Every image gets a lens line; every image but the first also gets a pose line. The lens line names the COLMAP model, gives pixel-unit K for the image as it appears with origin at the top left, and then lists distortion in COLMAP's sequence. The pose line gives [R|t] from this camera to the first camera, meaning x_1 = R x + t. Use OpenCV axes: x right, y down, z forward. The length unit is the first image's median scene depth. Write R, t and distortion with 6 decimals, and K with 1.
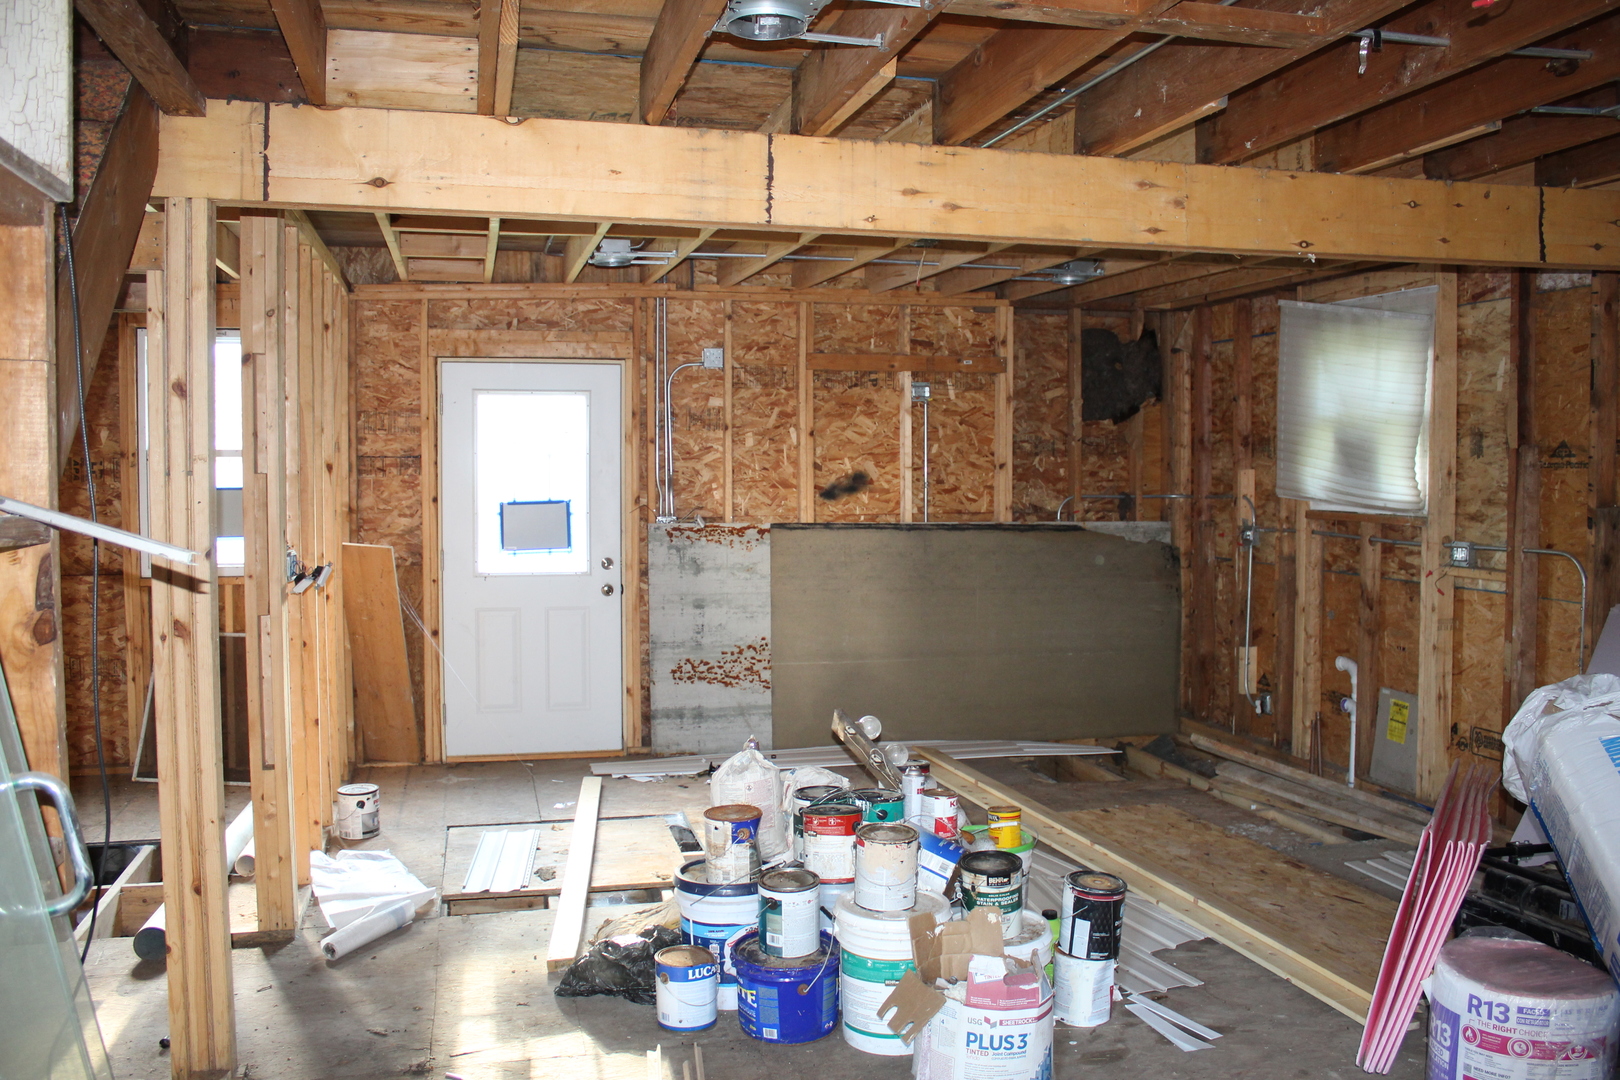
lens RADIAL K [[1351.0, 0, 810.0], [0, 1351.0, 540.0], [0, 0, 1]] dist [-0.166932, 0.148734]
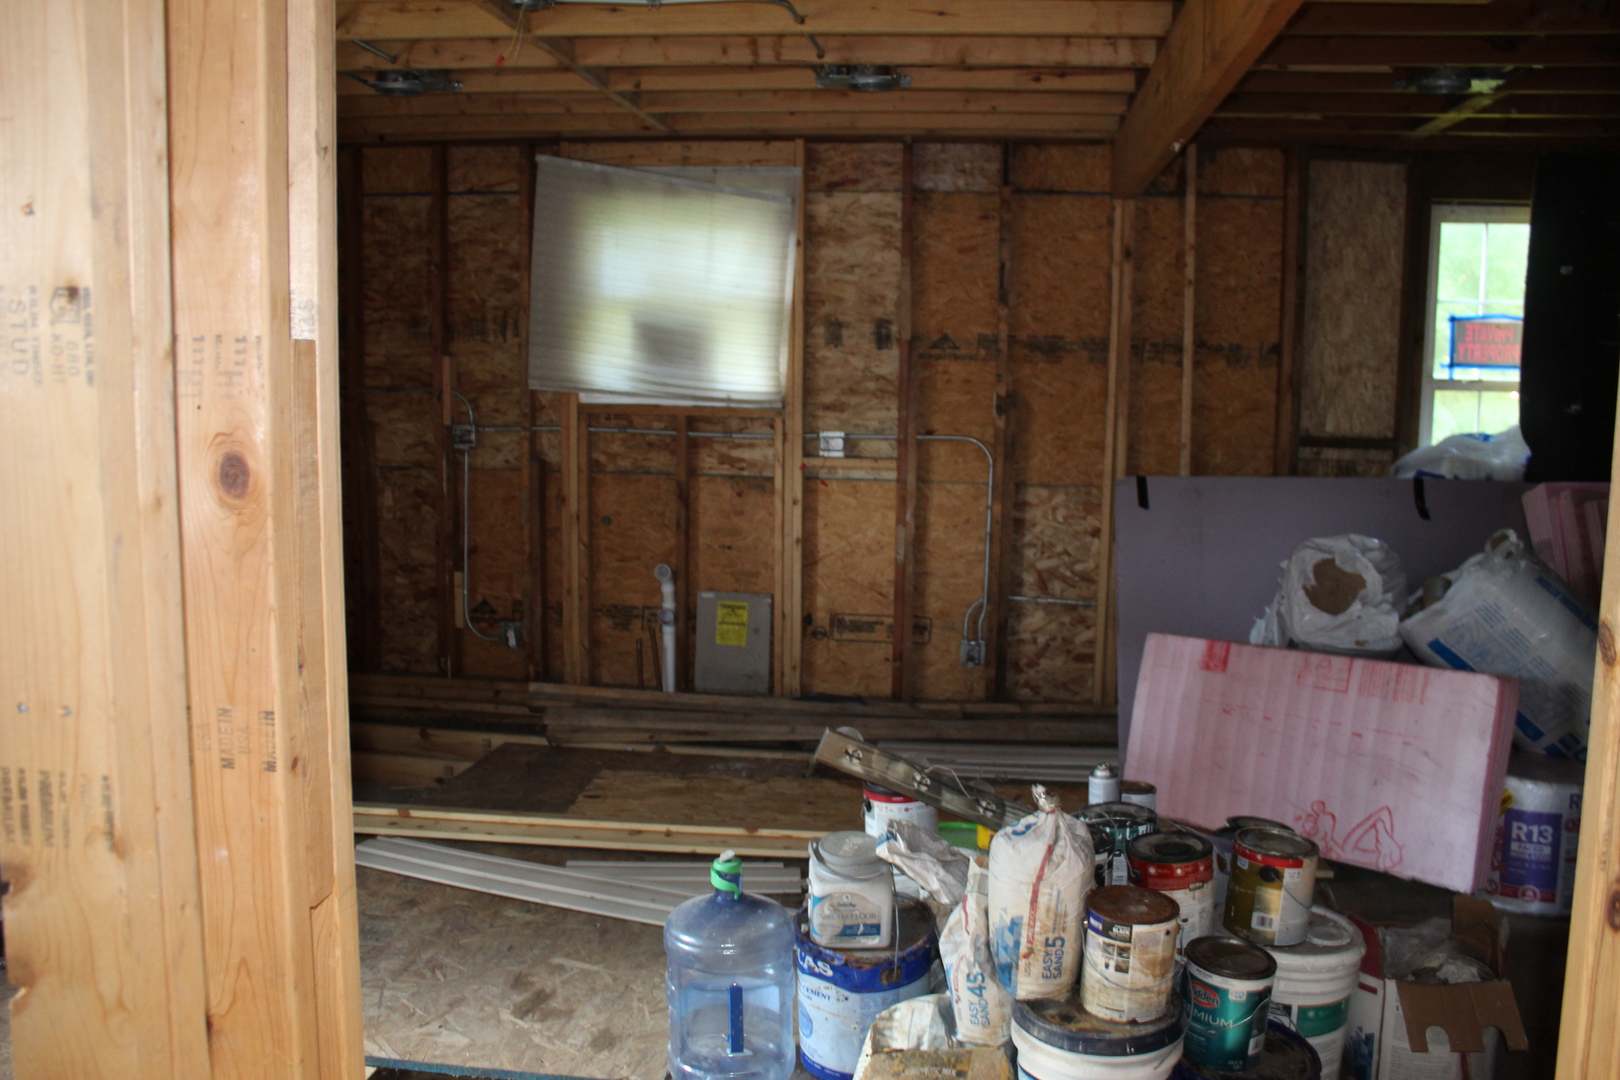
lens RADIAL K [[1348.0, 0, 810.0], [0, 1348.0, 540.0], [0, 0, 1]] dist [-0.166561, 0.148395]
pose [[0.380731, -0.110333, 0.918080, -0.455370], [0.033223, 0.993847, 0.105661, -0.025419], [-0.924089, -0.009727, 0.382054, 0.618504]]
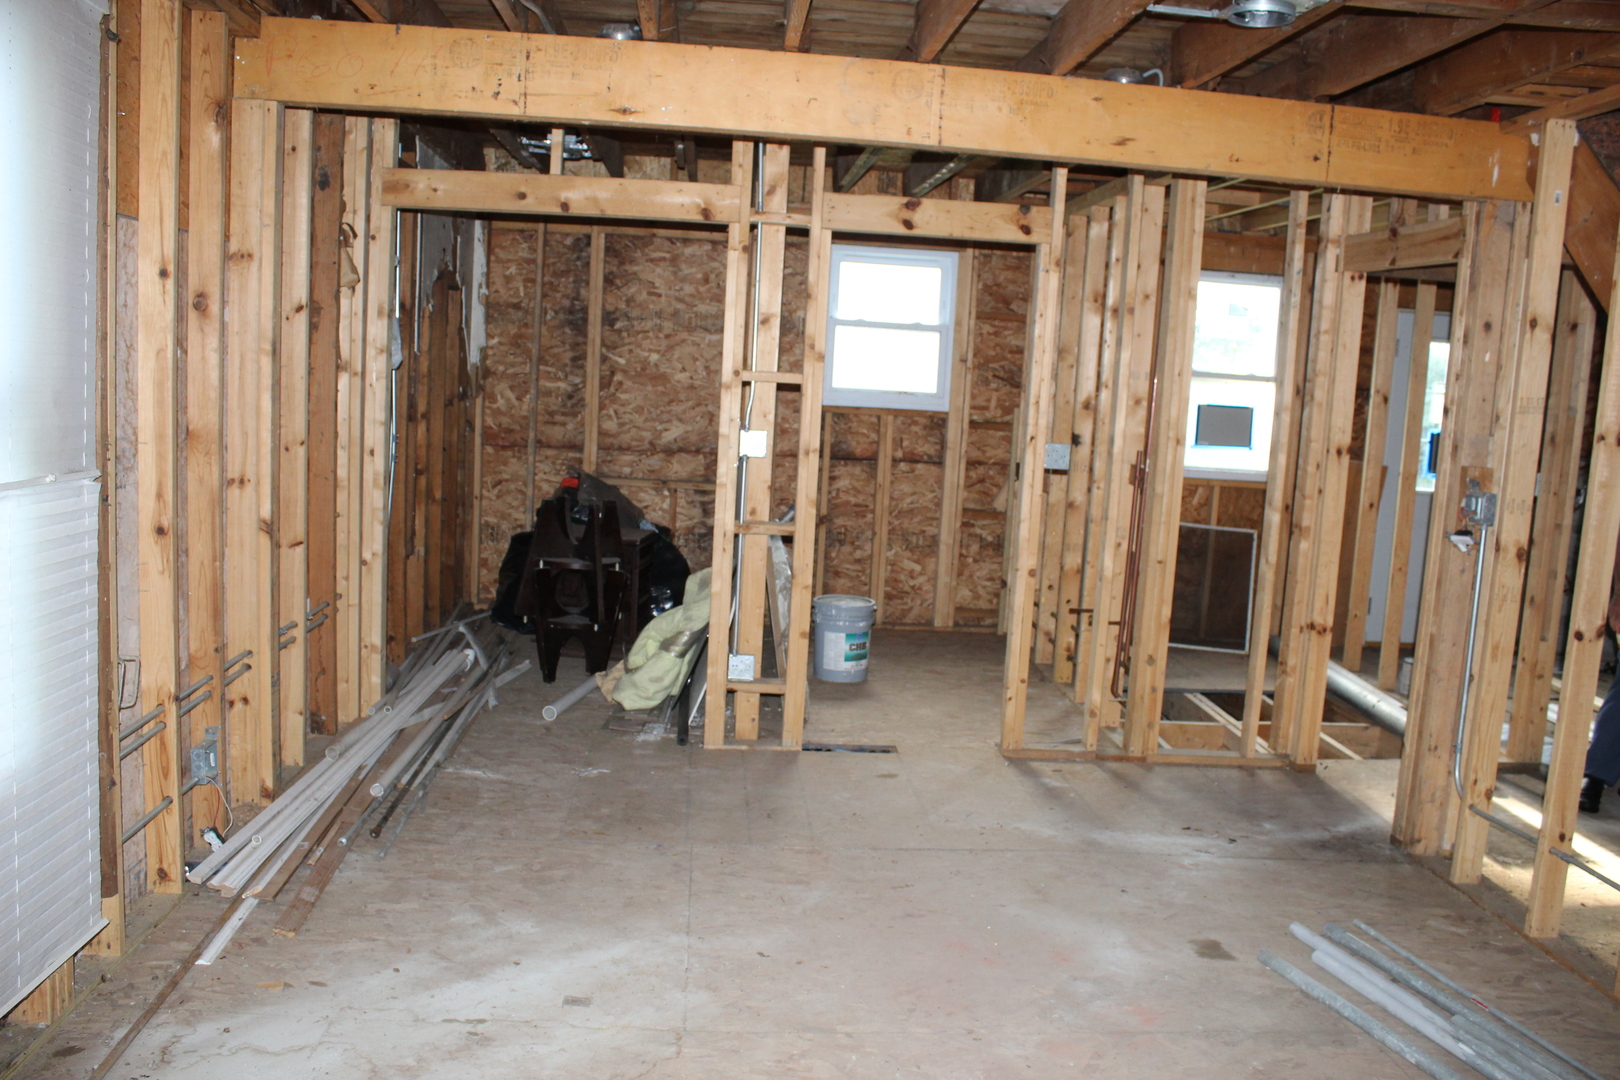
lens RADIAL K [[1348.0, 0, 810.0], [0, 1348.0, 540.0], [0, 0, 1]] dist [-0.166561, 0.148395]
pose [[0.981578, 0.077889, -0.174462, -0.692105], [-0.065048, 0.994817, 0.078156, 0.014658], [0.179645, -0.065367, 0.981557, -0.295498]]
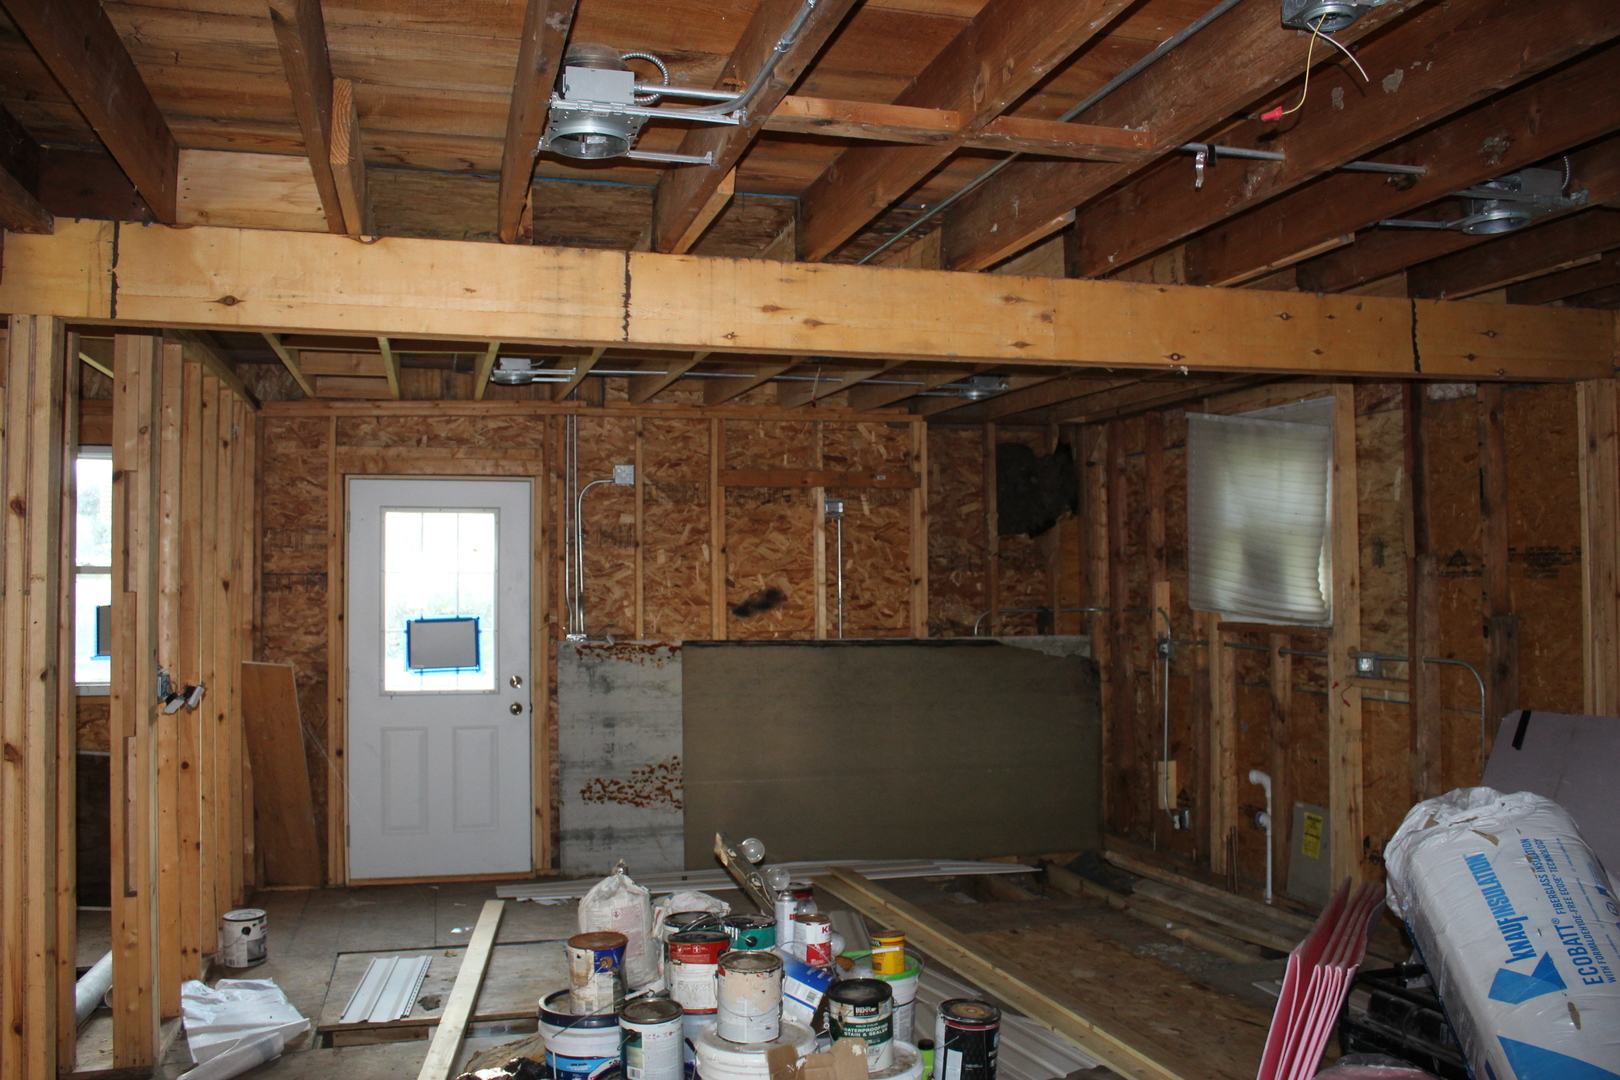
lens RADIAL K [[1348.0, 0, 810.0], [0, 1348.0, 540.0], [0, 0, 1]] dist [-0.166561, 0.148395]
pose [[0.999657, -0.005293, 0.025662, 0.051257], [0.007446, 0.996392, -0.084541, -0.002381], [-0.025122, 0.084703, 0.996090, 0.010889]]
